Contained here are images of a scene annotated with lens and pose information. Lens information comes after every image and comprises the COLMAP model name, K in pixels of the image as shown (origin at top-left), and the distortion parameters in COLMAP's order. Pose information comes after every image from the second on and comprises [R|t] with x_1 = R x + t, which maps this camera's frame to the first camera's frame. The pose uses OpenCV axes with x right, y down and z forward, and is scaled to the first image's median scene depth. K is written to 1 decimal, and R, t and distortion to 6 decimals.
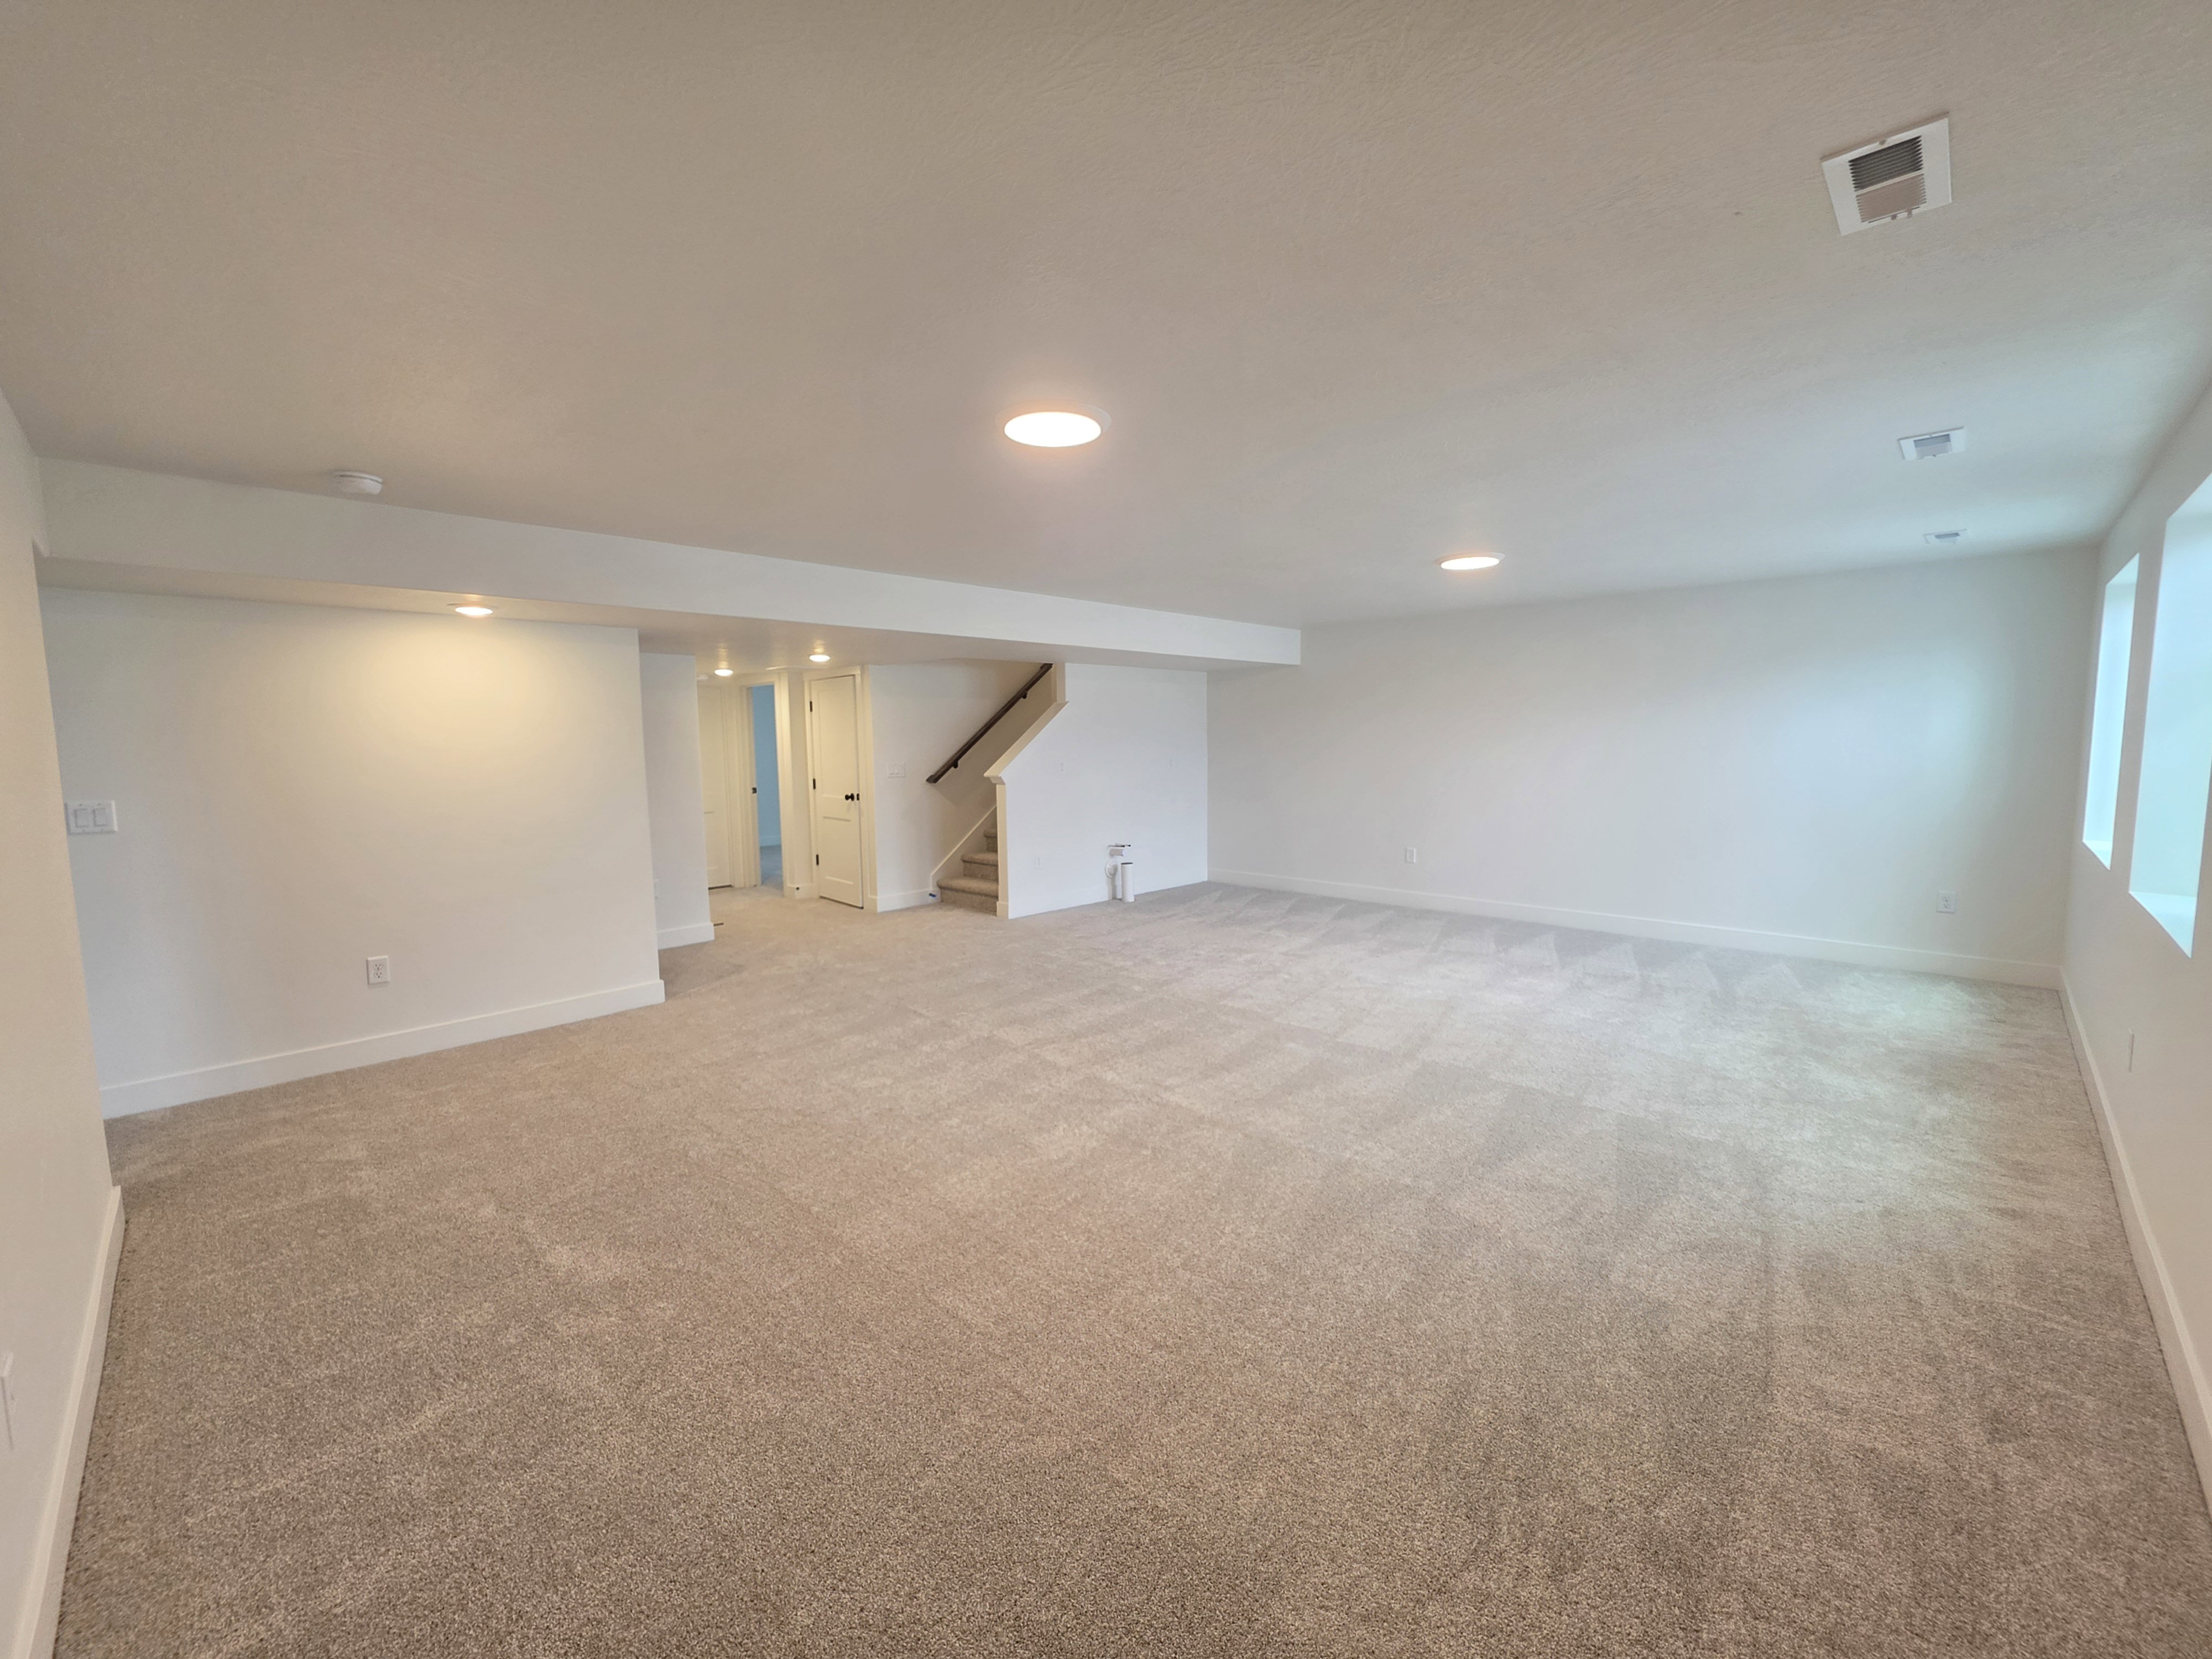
lens RADIAL K [[889.8, 0, 1108.8], [0, 889.8, 823.9], [0, 0, 1]] dist [-0.008469, 0.002616]
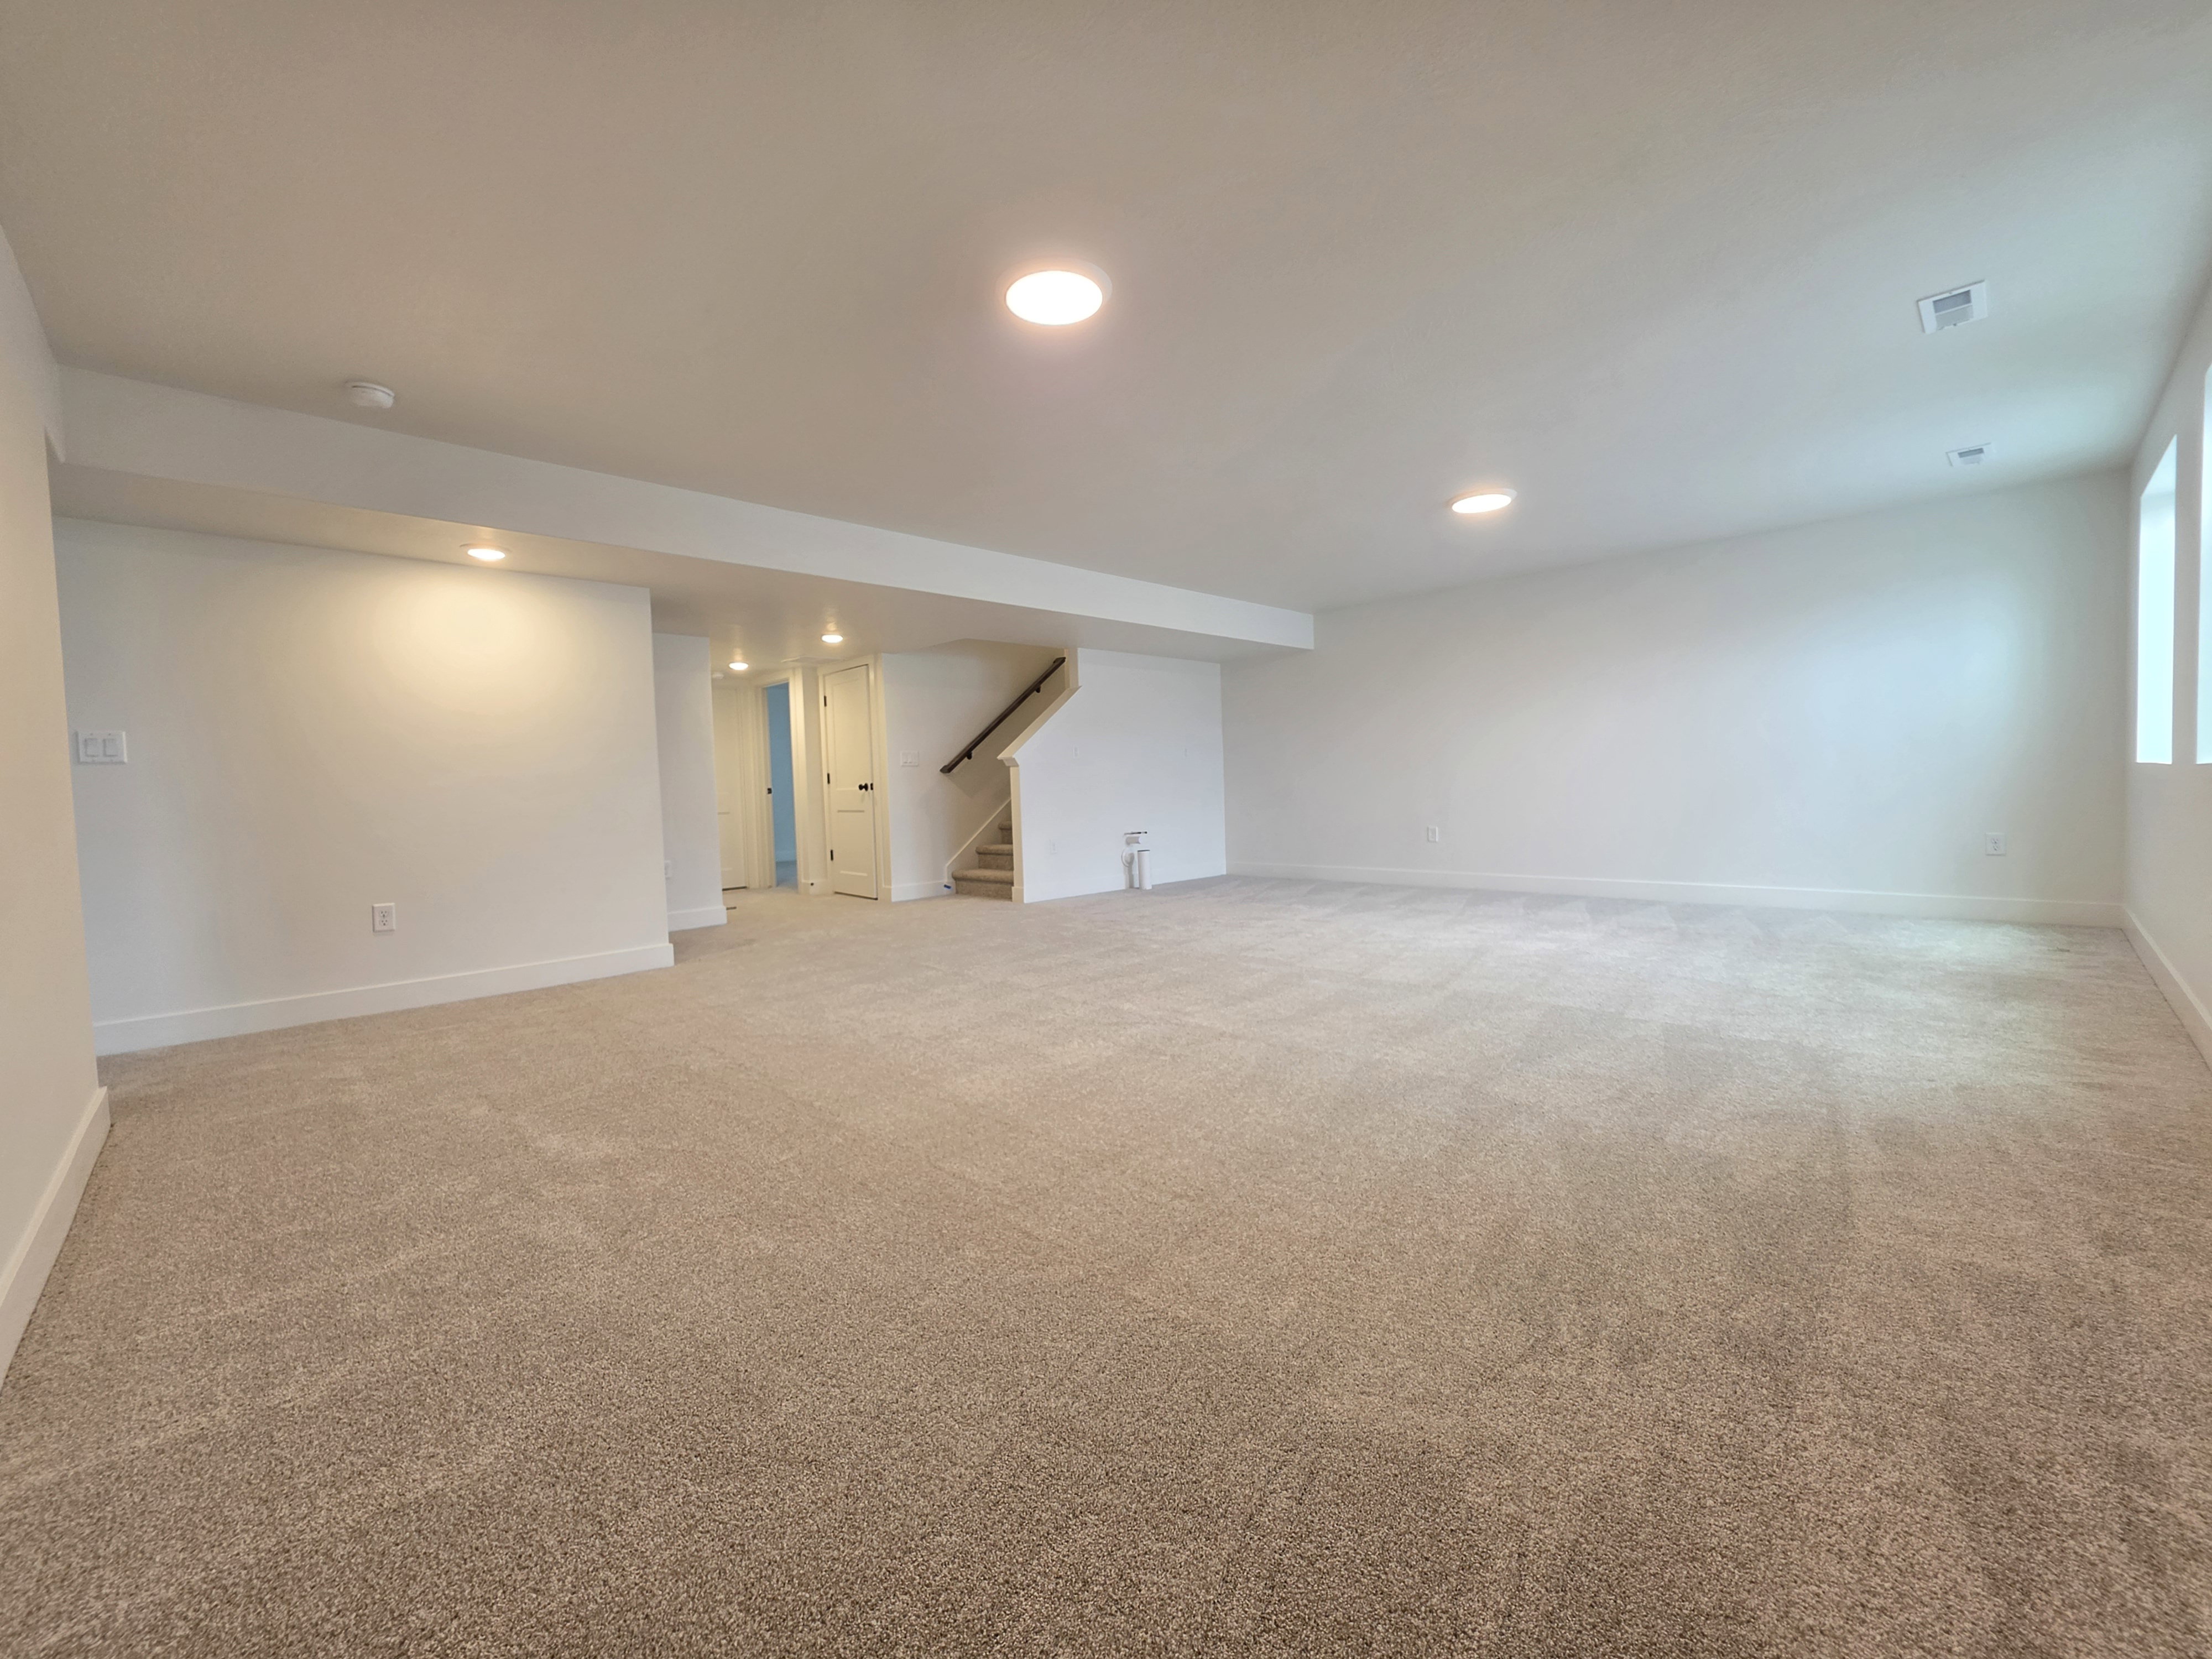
lens RADIAL K [[889.8, 0, 1109.8], [0, 889.8, 829.8], [0, 0, 1]] dist [-0.008469, 0.002616]
pose [[0.999609, -0.019901, -0.019640, 0.007027], [0.018835, 0.998413, -0.053075, 0.185822], [0.020665, 0.052684, 0.998397, 0.035577]]
